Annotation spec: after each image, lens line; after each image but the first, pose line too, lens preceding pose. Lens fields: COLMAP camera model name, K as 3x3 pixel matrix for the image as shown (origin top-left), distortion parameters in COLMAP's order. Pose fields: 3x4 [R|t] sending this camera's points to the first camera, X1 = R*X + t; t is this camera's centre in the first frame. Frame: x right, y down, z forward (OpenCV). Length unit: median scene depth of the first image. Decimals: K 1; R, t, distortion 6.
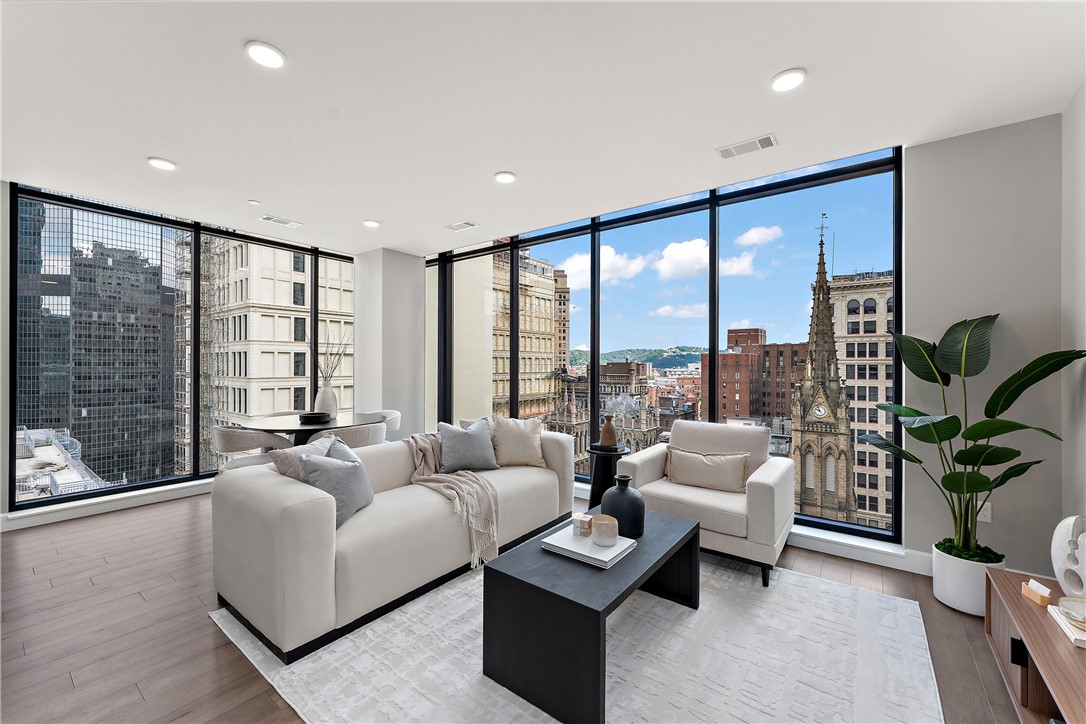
lens RADIAL K [[432.4, 0, 537.8], [0, 432.4, 364.0], [0, 0, 1]] dist [0.002179, -0.000026]
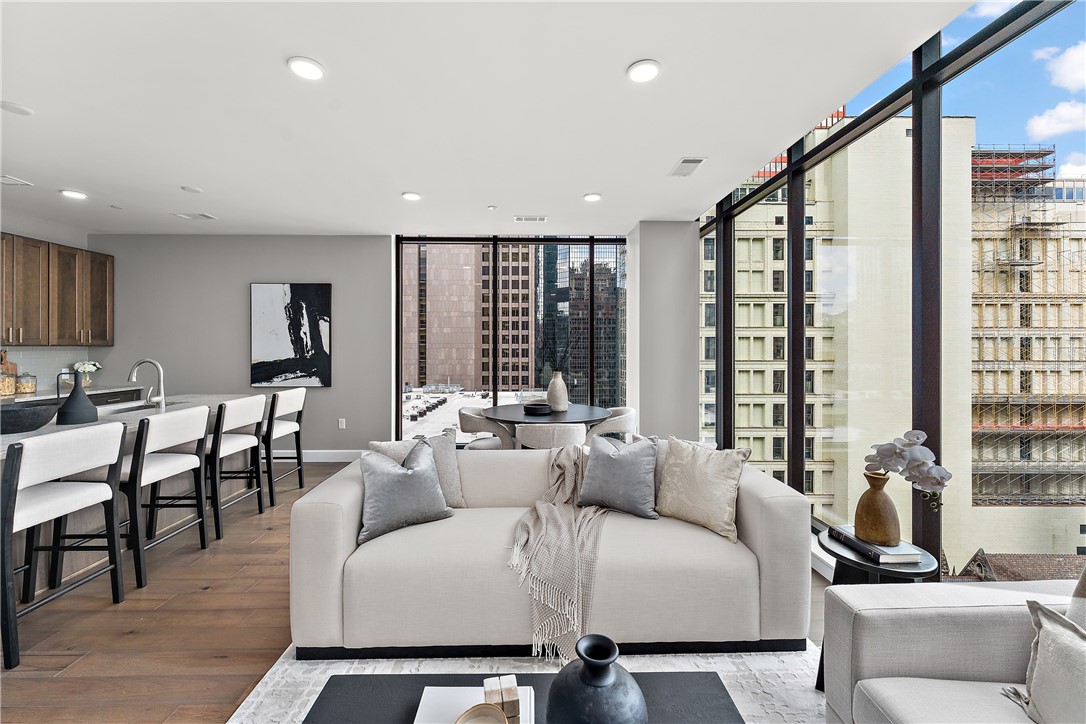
lens RADIAL K [[435.8, 0, 539.9], [0, 435.8, 347.1], [0, 0, 1]] dist [0.000468, -0.000005]
pose [[0.623309, -0.002459, -0.781972, 0.187182], [0.001983, 0.999997, -0.001564, -0.010700], [0.781973, -0.000576, 0.623312, 0.264587]]
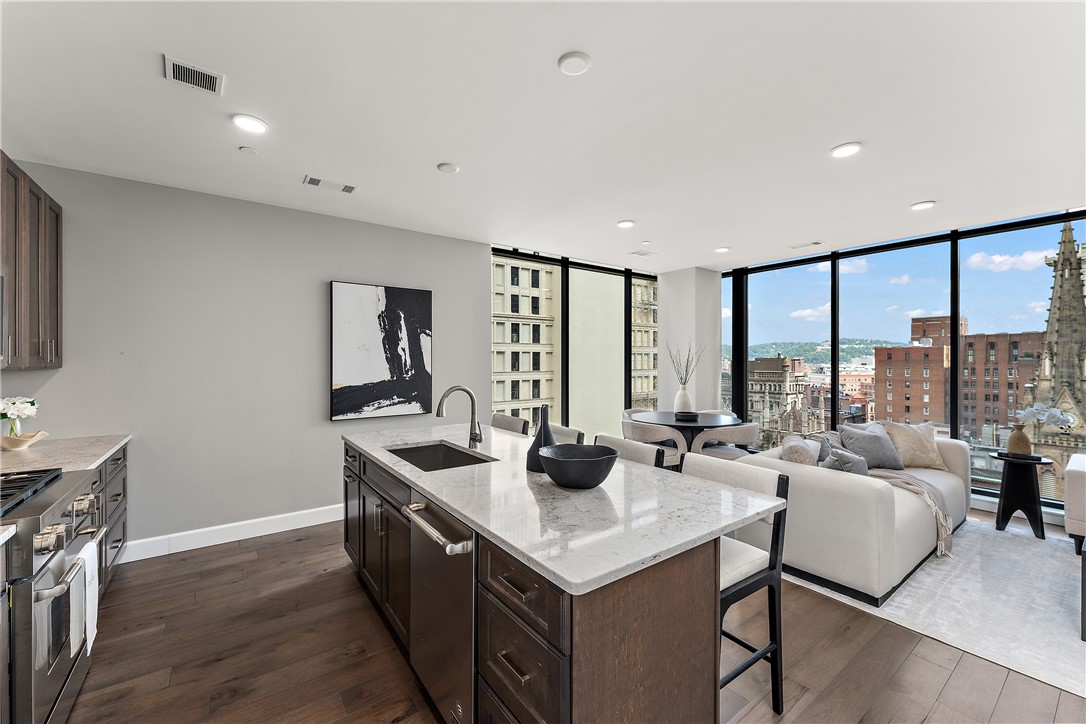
lens RADIAL K [[433.0, 0, 542.1], [0, 433.0, 358.7], [0, 0, 1]] dist [0.001136, 0.000072]
pose [[0.959973, -0.004288, -0.280059, -0.390323], [0.003588, 0.999989, -0.003015, -0.022975], [0.280069, 0.001890, 0.959978, -0.185183]]
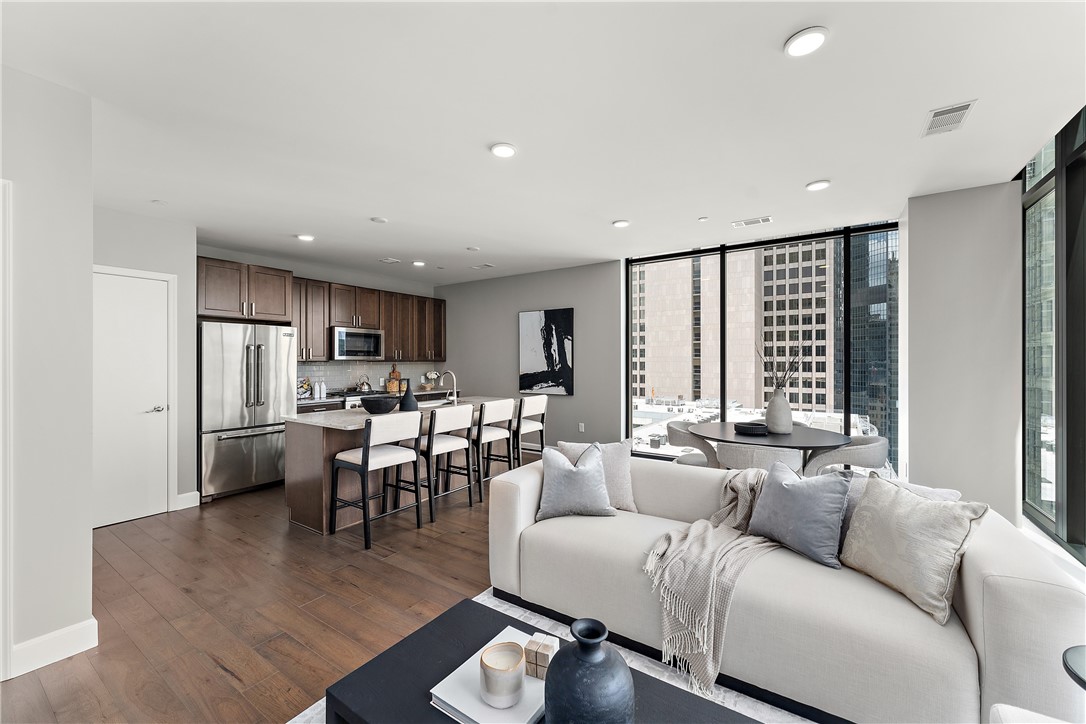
lens RADIAL K [[430.3, 0, 543.0], [0, 430.3, 362.0], [0, 0, 1]] dist [-0.000719, 0.000017]
pose [[0.062167, -0.000407, -0.998066, 0.253800], [0.004071, 0.999992, -0.000154, -0.012518], [0.998057, -0.004053, 0.062168, 0.350473]]
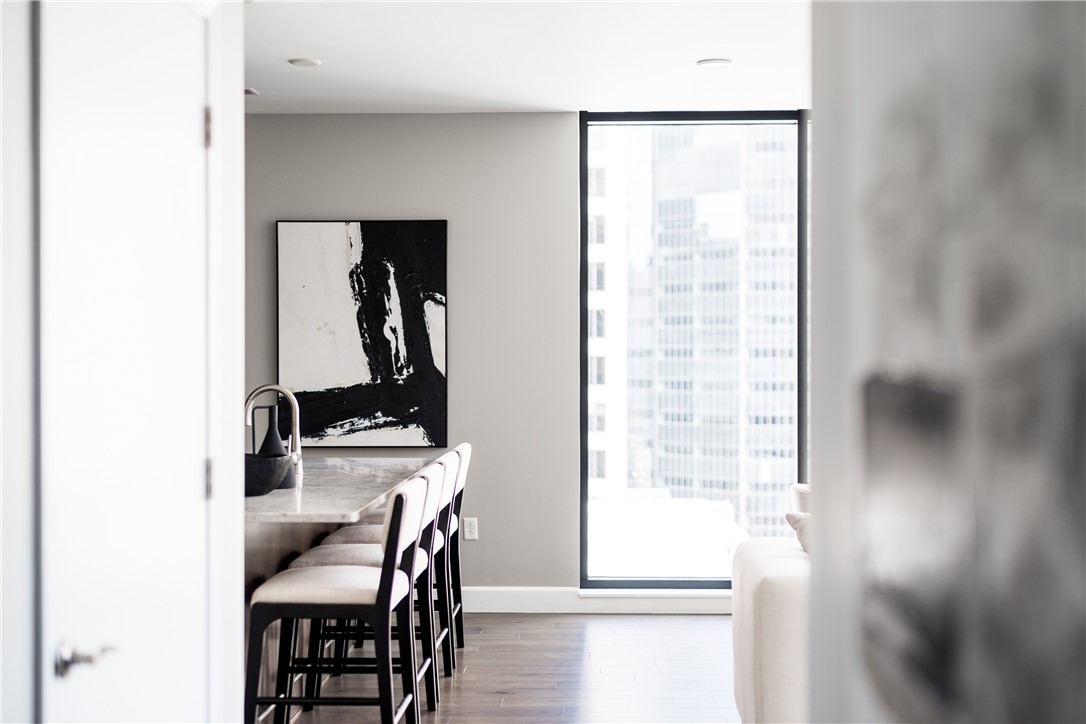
lens RADIAL K [[1534.8, 0, 543.0], [0, 1534.8, 362.0], [0, 0, 1]] dist [0.037678, 0.048601]
pose [[0.578221, 0.002309, -0.815877, 0.442247], [0.003866, 0.999977, 0.005571, -0.018975], [0.815871, -0.006375, 0.578199, -0.274041]]
